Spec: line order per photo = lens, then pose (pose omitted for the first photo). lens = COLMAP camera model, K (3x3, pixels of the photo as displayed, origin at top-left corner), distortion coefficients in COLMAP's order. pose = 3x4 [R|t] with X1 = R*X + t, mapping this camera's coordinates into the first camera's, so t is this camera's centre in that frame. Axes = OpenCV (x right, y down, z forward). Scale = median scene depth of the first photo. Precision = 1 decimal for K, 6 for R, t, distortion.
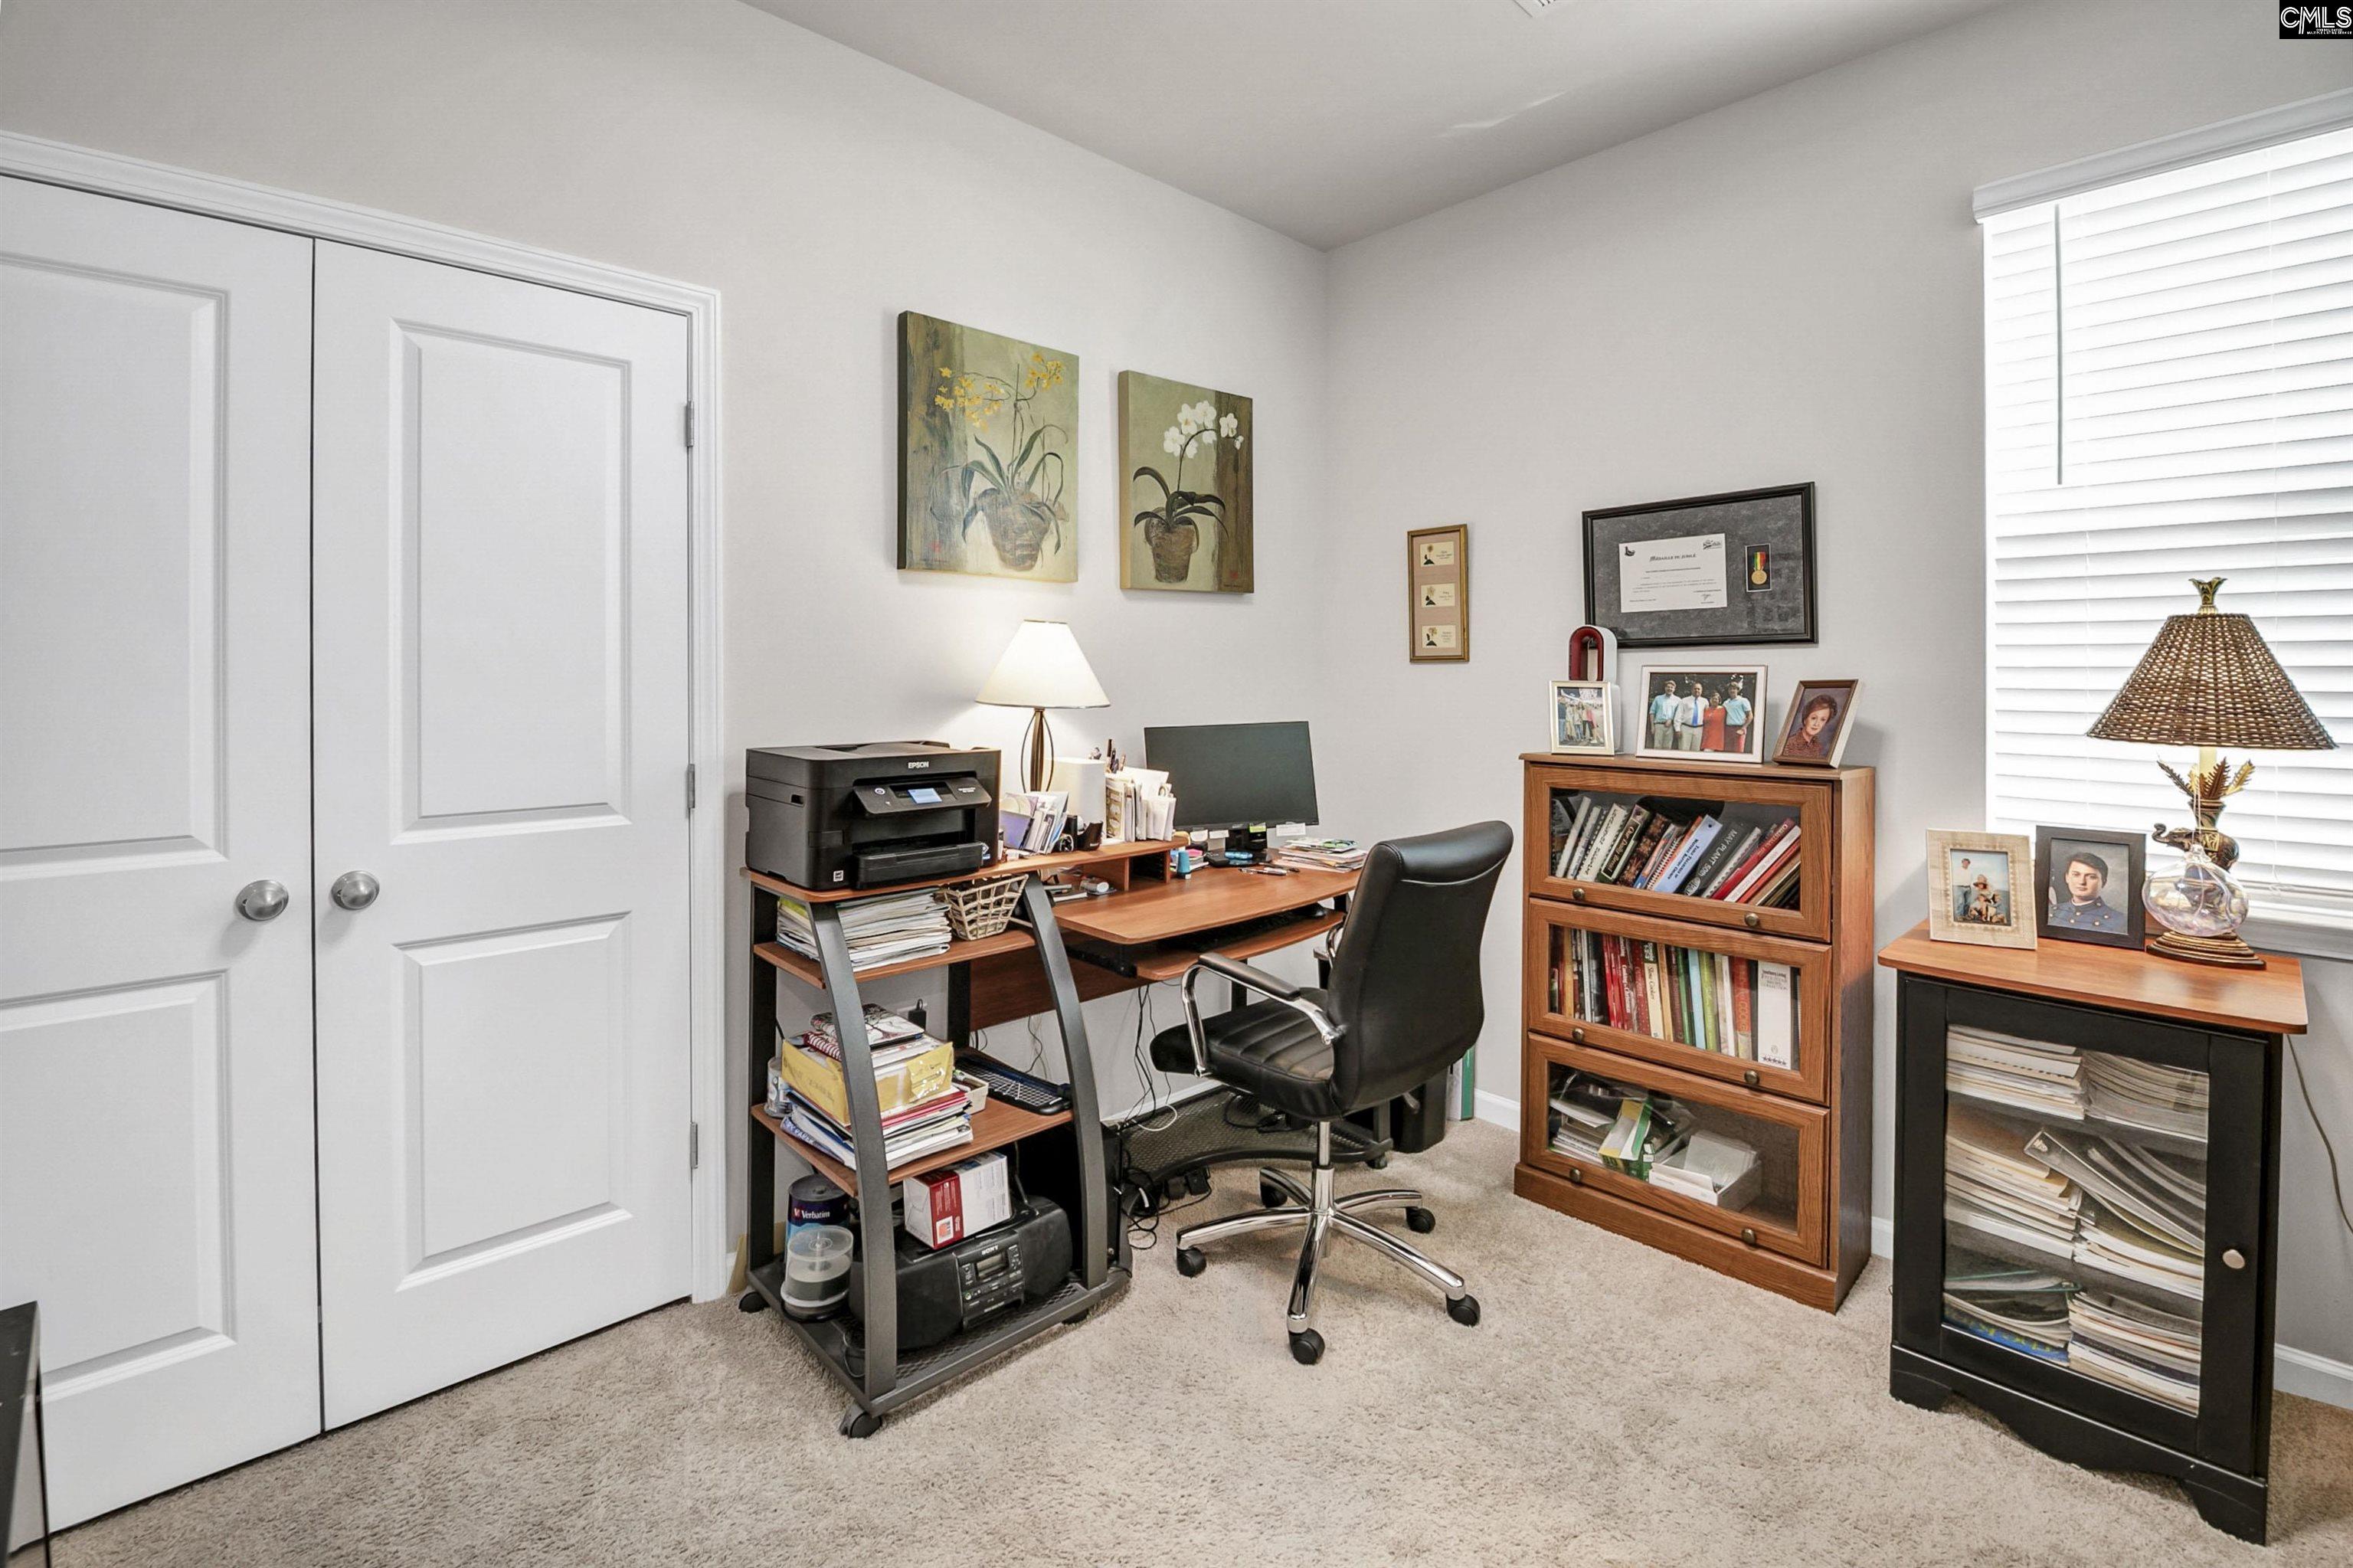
lens RADIAL K [[1059.0, 0, 1178.5], [0, 1059.0, 673.3], [0, 0, 1]] dist [-0.001794, -0.000521]
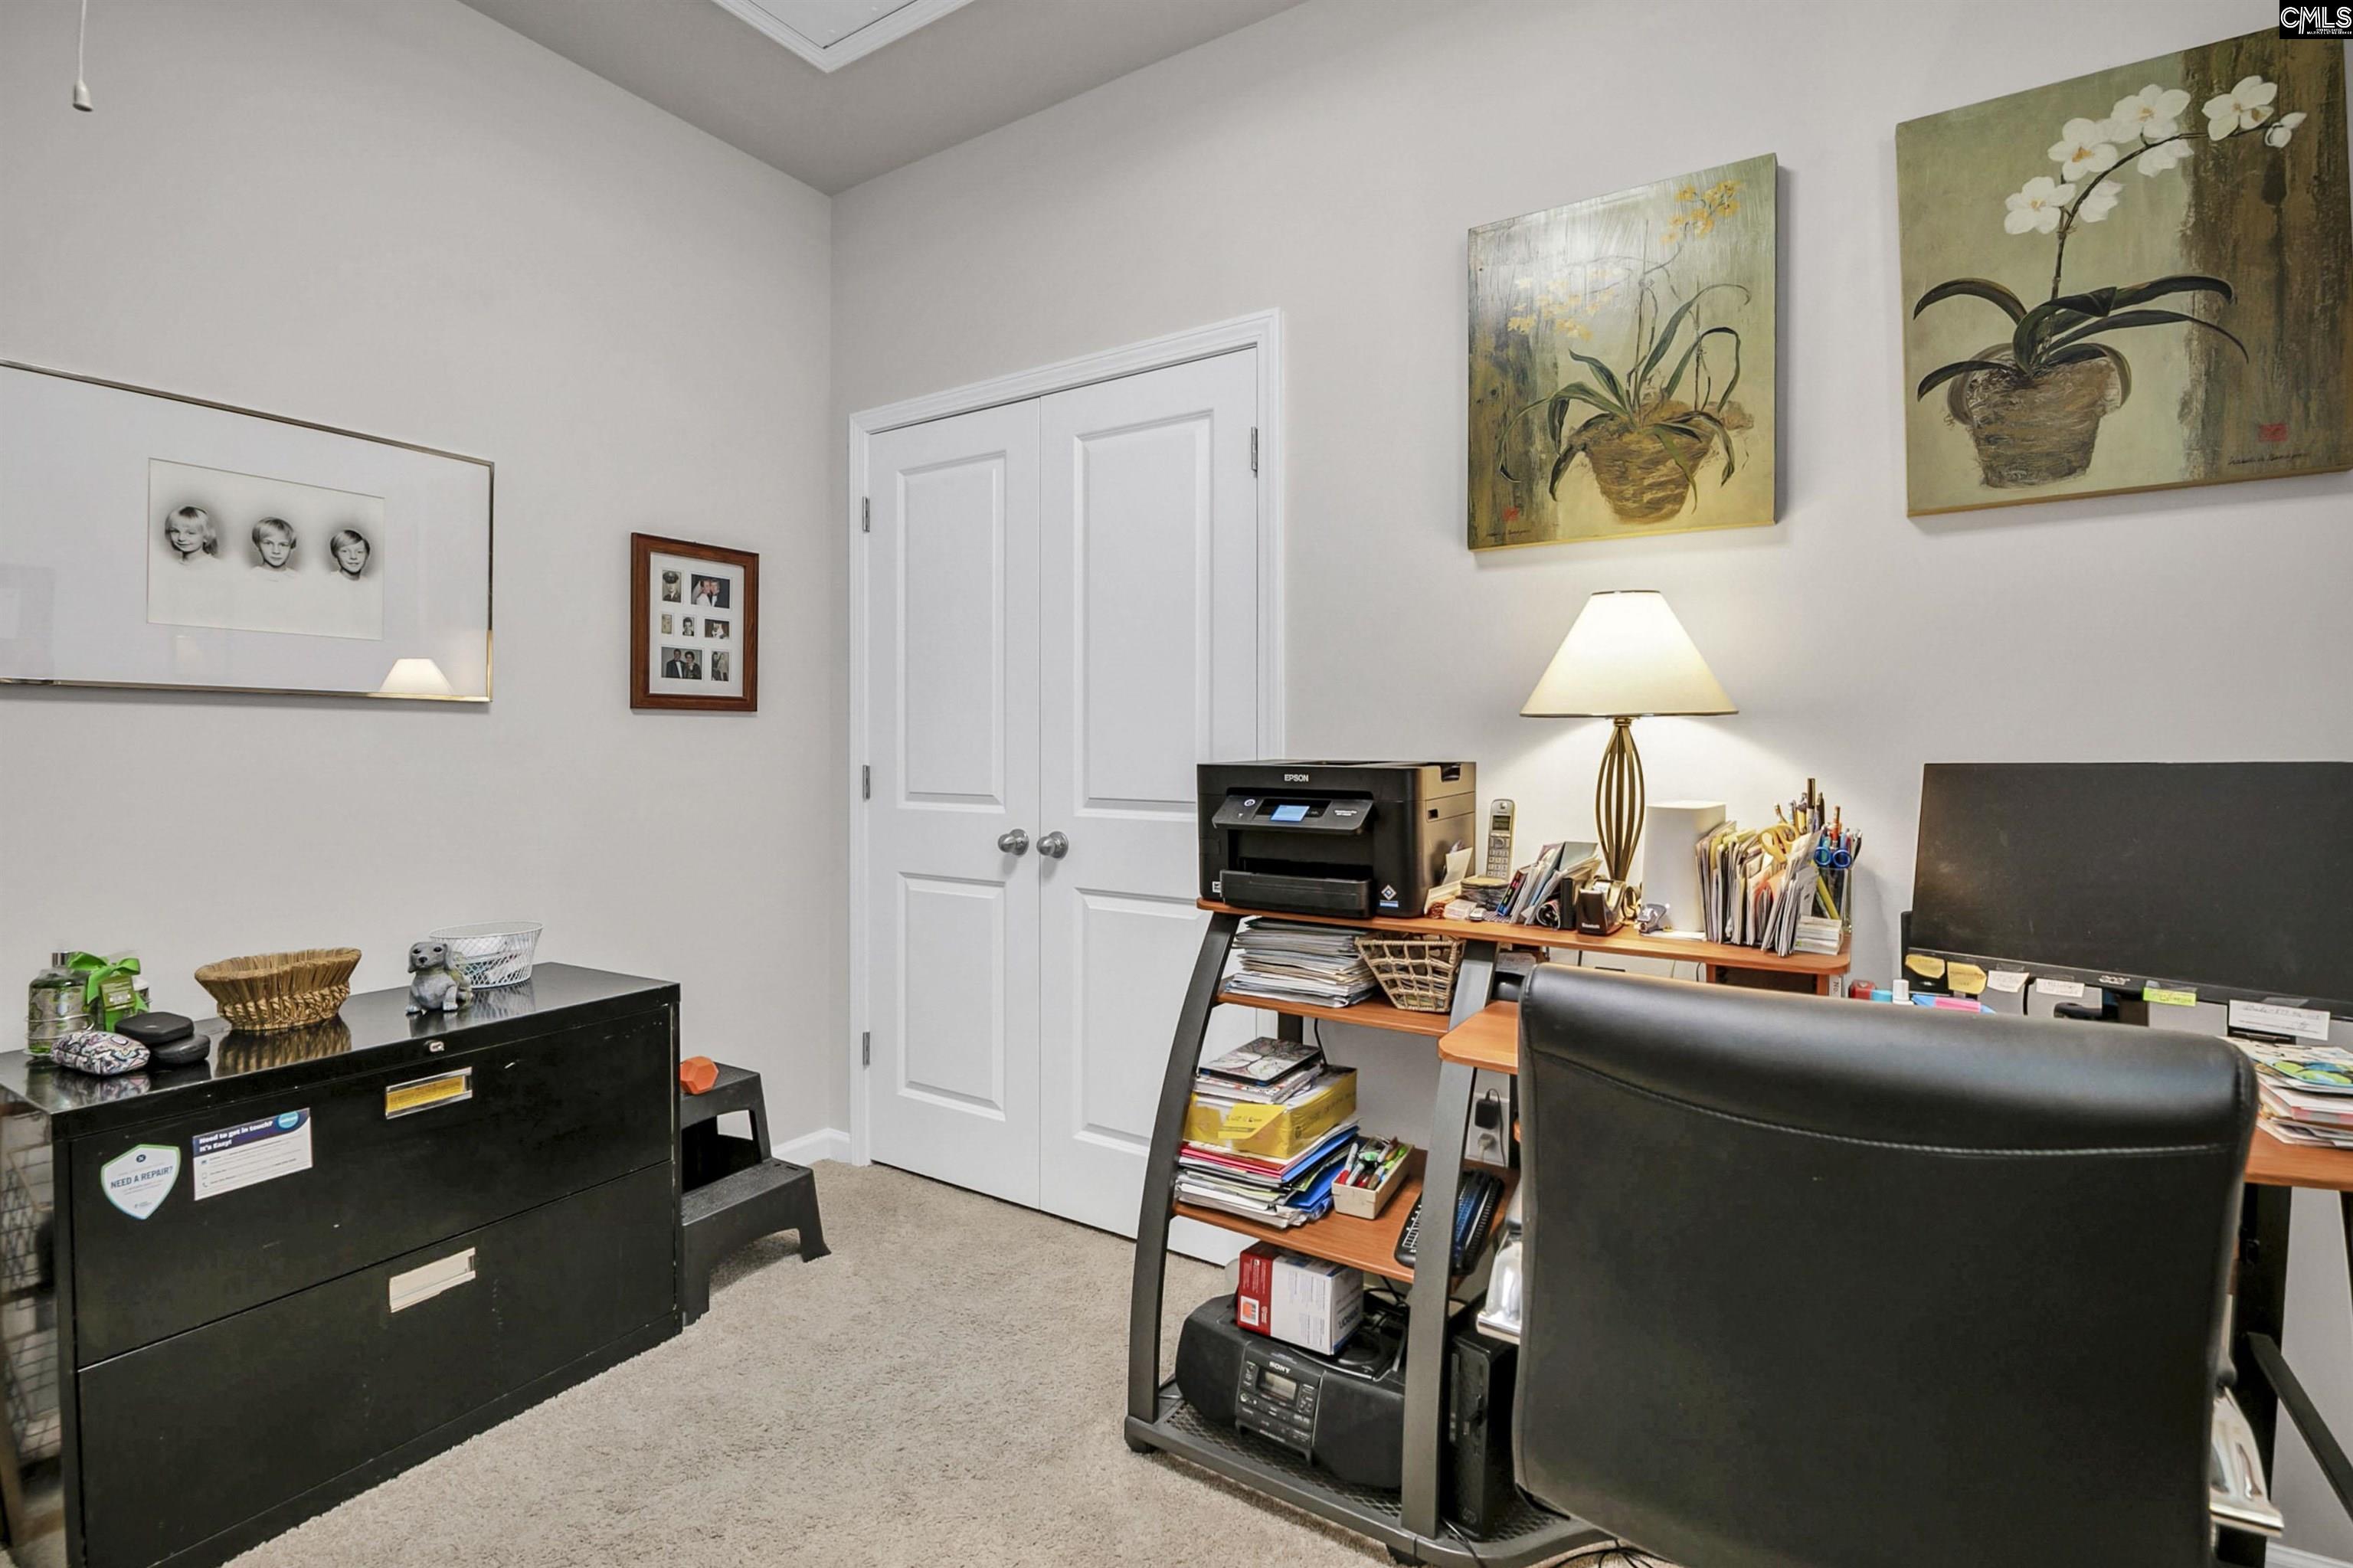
lens RADIAL K [[1097.9, 0, 1174.6], [0, 1097.9, 754.2], [0, 0, 1]] dist [0.001200, -0.010751]
pose [[0.237021, 0.009704, -0.971456, 0.504316], [-0.001262, 0.999952, 0.009681, 0.049432], [0.971504, -0.001069, 0.237022, 0.580701]]
